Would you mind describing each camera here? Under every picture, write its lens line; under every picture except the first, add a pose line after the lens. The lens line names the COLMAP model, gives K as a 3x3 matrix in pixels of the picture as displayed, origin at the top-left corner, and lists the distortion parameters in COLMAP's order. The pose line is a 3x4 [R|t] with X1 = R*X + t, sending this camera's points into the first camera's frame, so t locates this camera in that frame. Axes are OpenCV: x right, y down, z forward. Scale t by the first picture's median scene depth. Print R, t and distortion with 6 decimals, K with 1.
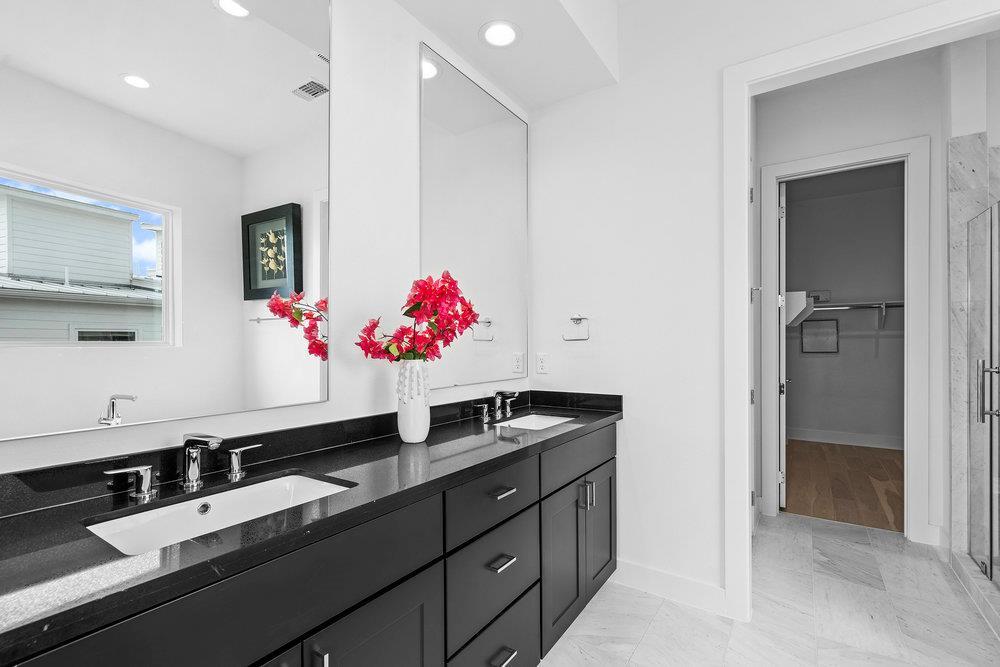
lens RADIAL K [[451.8, 0, 498.0], [0, 451.8, 332.9], [0, 0, 1]] dist [-0.000222, 0.000186]
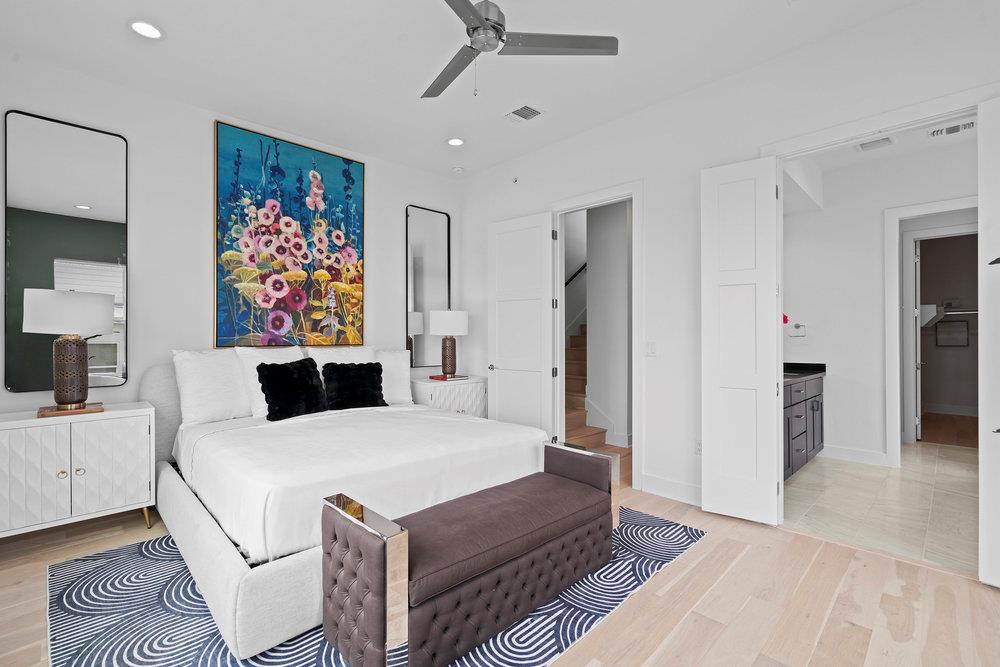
lens RADIAL K [[451.8, 0, 498.0], [0, 451.8, 332.9], [0, 0, 1]] dist [-0.000222, 0.000186]
pose [[0.982108, -0.005310, -0.188241, -0.543120], [0.005761, 0.999982, 0.001847, -0.007343], [0.188228, -0.002898, 0.982121, -0.871167]]
